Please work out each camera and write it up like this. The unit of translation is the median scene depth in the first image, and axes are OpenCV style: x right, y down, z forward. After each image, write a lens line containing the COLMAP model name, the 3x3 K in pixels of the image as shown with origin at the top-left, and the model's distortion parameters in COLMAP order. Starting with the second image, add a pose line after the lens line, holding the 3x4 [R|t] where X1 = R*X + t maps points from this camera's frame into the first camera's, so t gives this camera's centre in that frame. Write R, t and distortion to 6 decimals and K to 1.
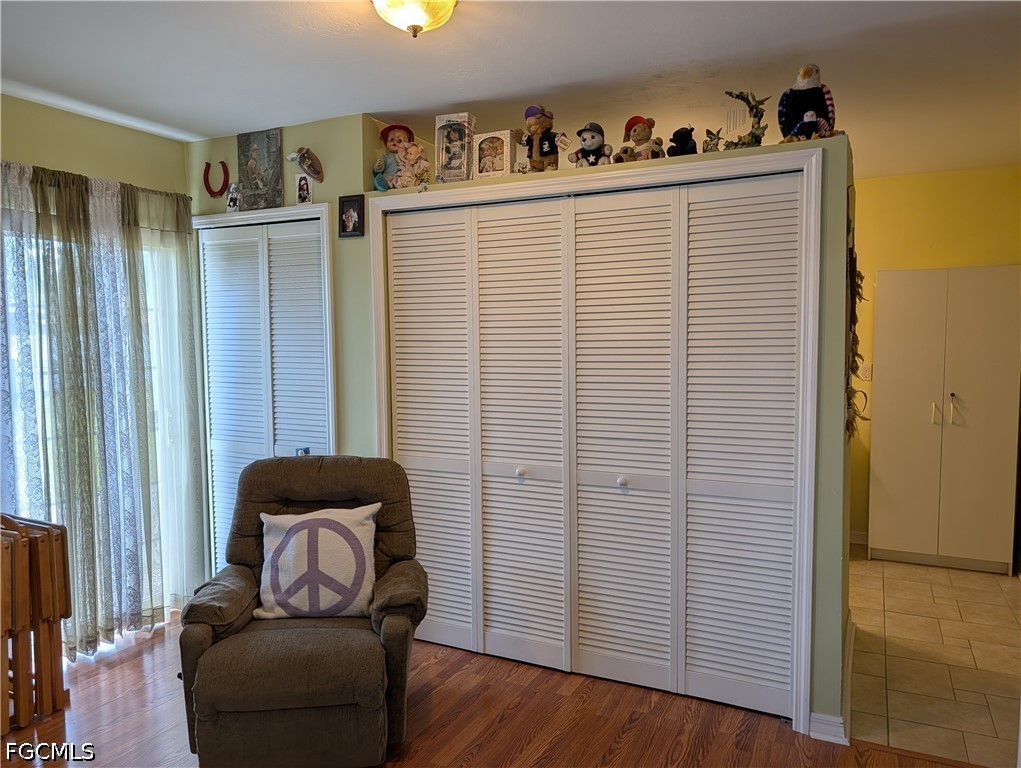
lens RADIAL K [[736.4, 0, 511.8], [0, 736.4, 388.2], [0, 0, 1]] dist [0.038902, -0.041349]
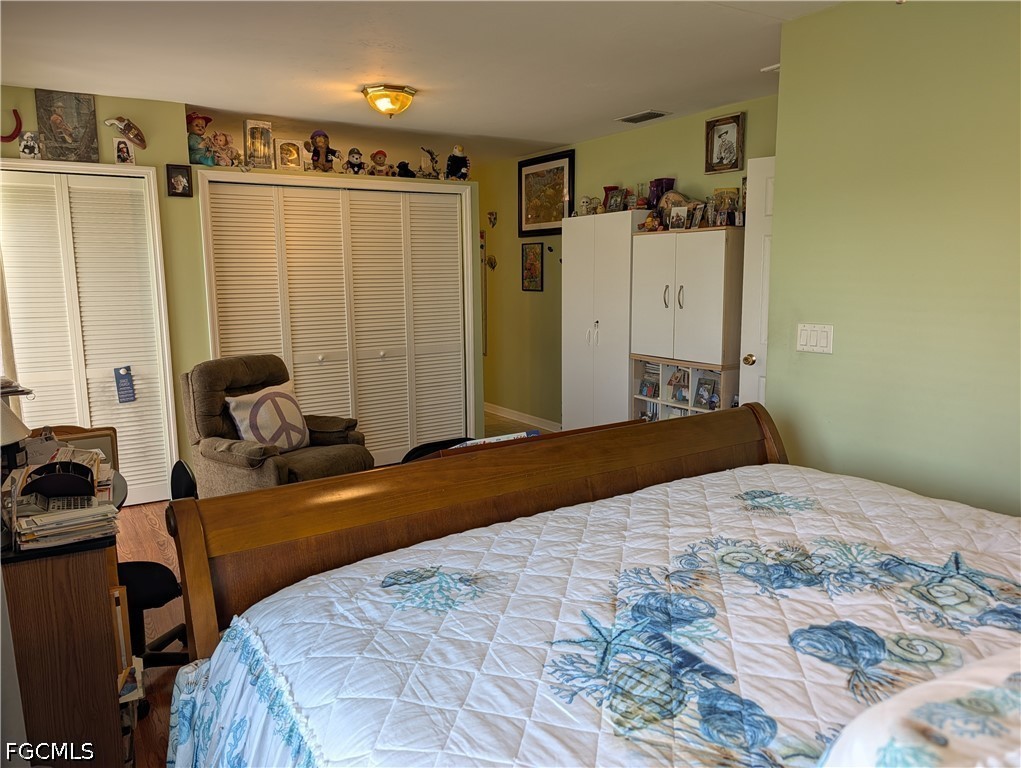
lens RADIAL K [[736.4, 0, 508.1], [0, 736.4, 380.8], [0, 0, 1]] dist [0.038902, -0.041349]
pose [[0.527614, -0.125562, 0.840153, -1.064037], [0.064118, 0.992081, 0.108003, 0.014176], [-0.847061, -0.003115, 0.531487, -0.194204]]
